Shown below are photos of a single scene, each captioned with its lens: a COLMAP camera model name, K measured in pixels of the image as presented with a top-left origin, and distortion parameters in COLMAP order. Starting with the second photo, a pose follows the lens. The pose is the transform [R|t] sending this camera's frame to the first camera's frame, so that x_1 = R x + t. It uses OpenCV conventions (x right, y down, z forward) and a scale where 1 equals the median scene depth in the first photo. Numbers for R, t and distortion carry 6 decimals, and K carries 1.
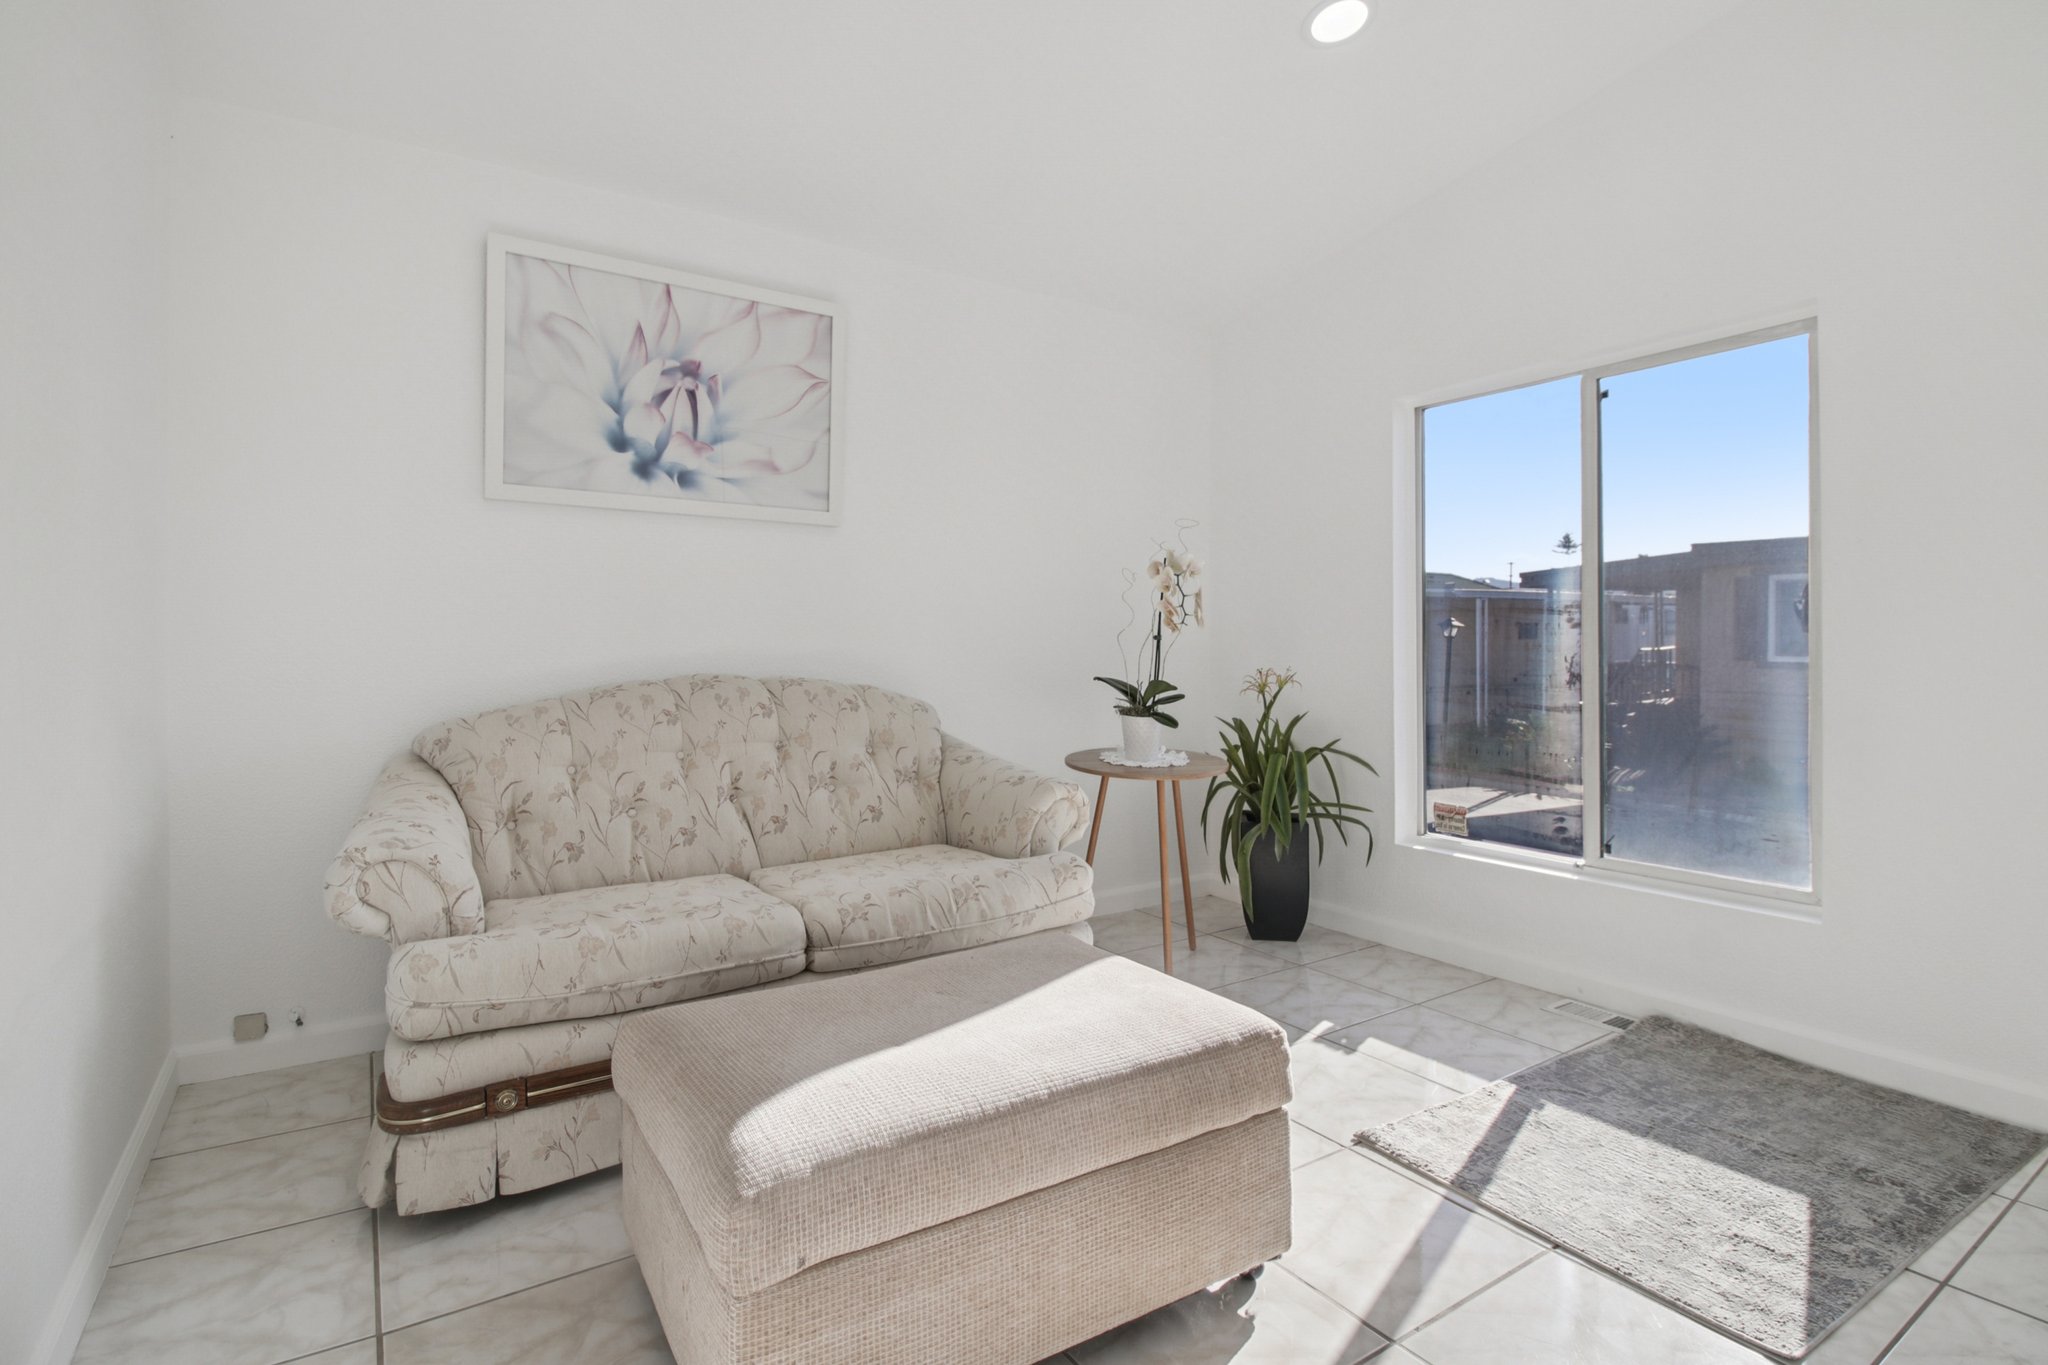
lens RADIAL K [[1001.7, 0, 986.4], [0, 1001.7, 671.9], [0, 0, 1]] dist [0.000849, -0.008692]
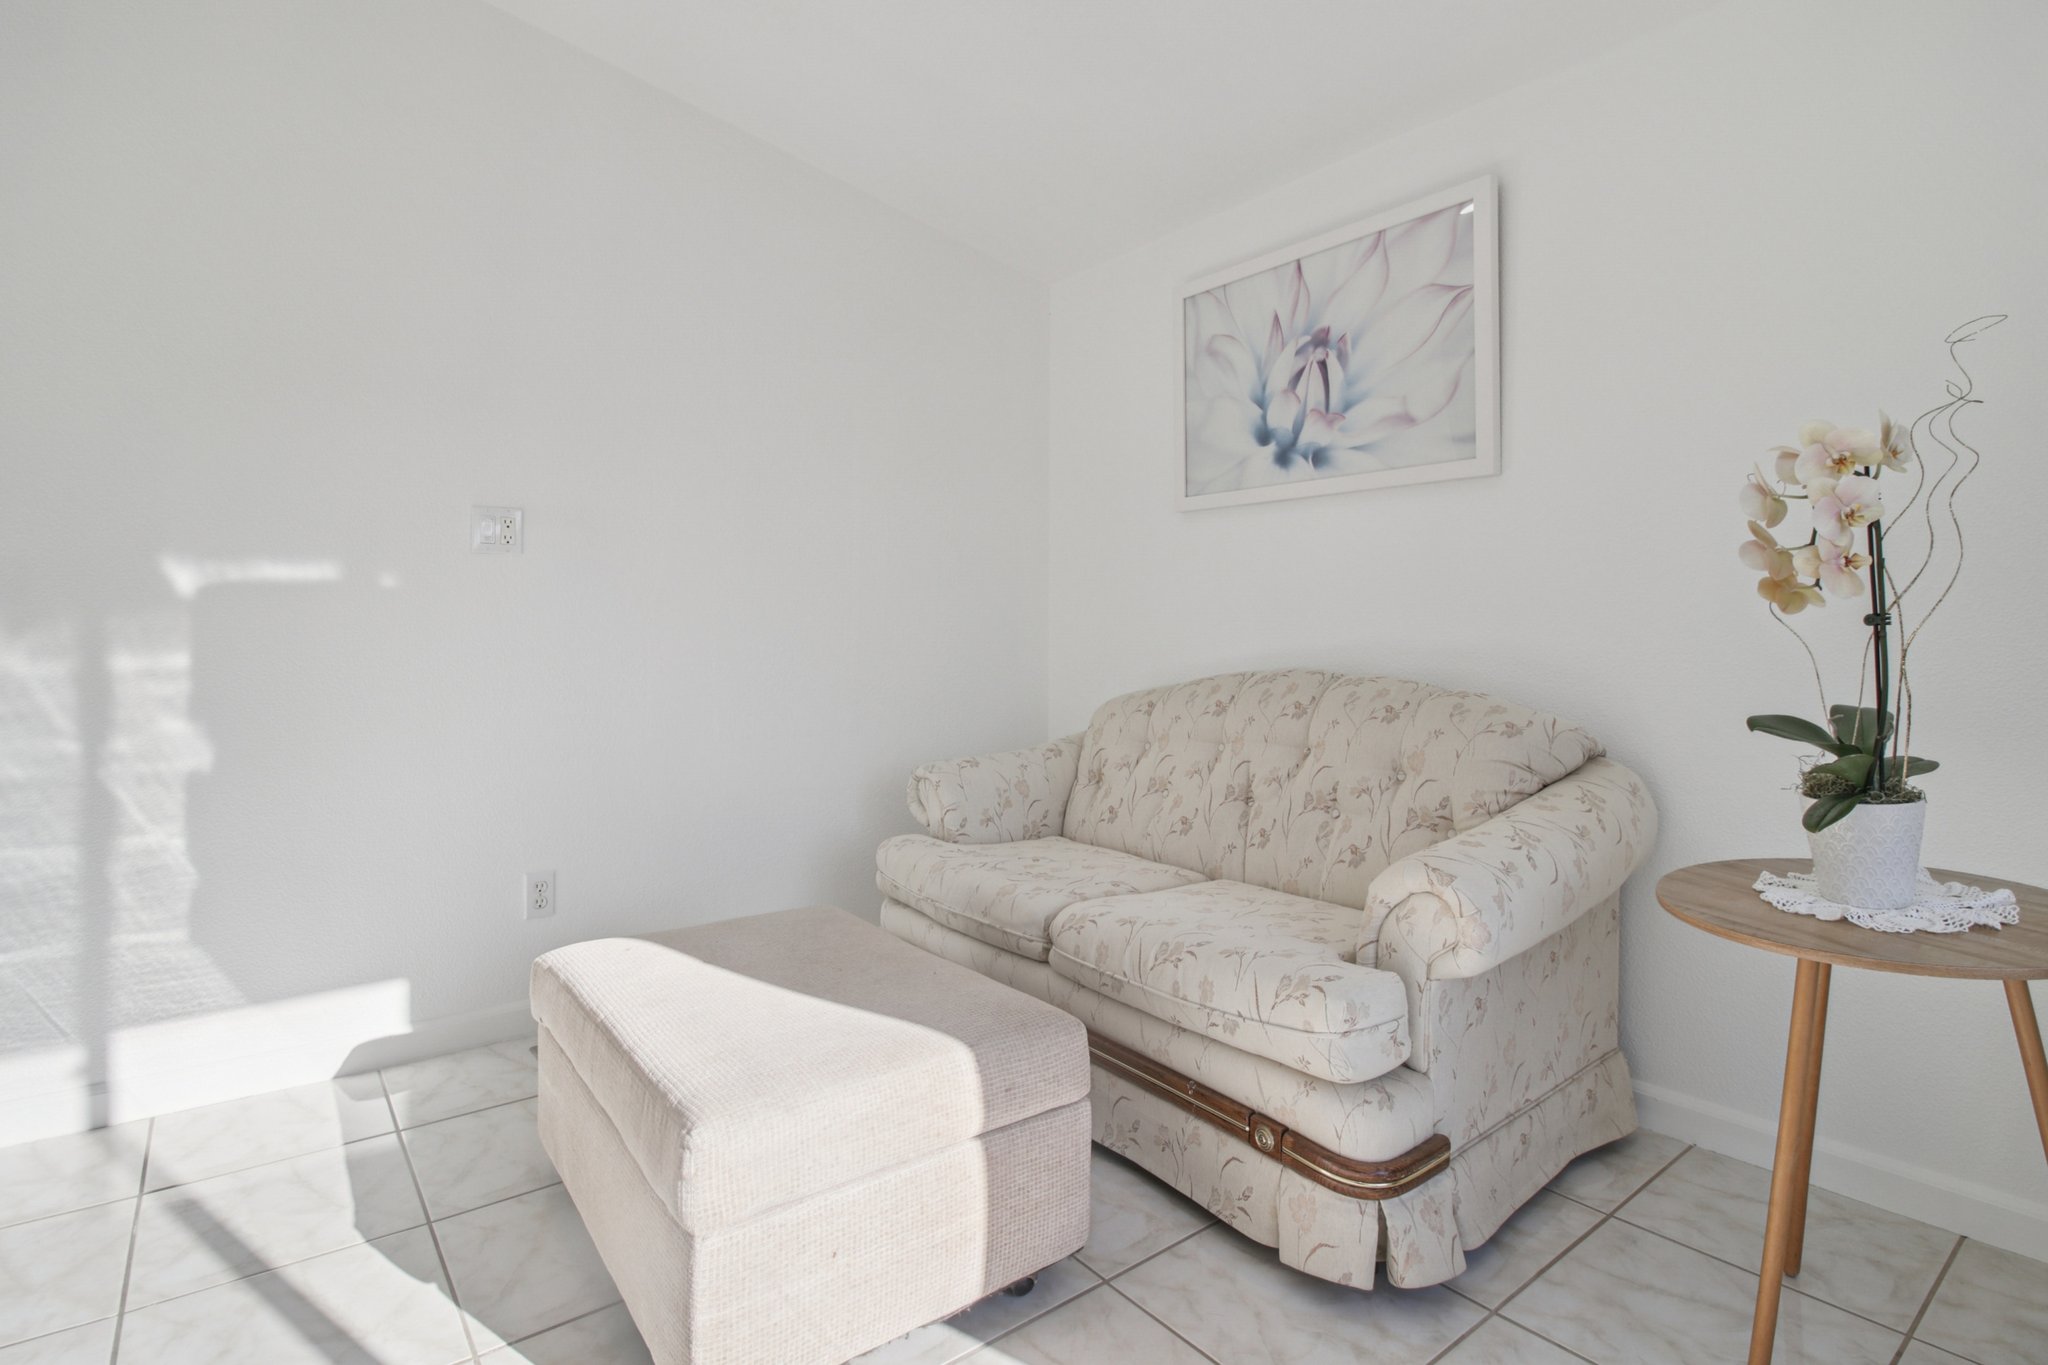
lens RADIAL K [[997.7, 0, 1021.7], [0, 997.7, 643.6], [0, 0, 1]] dist [-0.002018, -0.009146]
pose [[0.097696, 0.008811, -0.995177, 0.603763], [-0.026872, 0.999620, 0.006212, -0.018823], [0.994853, 0.026135, 0.097896, 0.649541]]
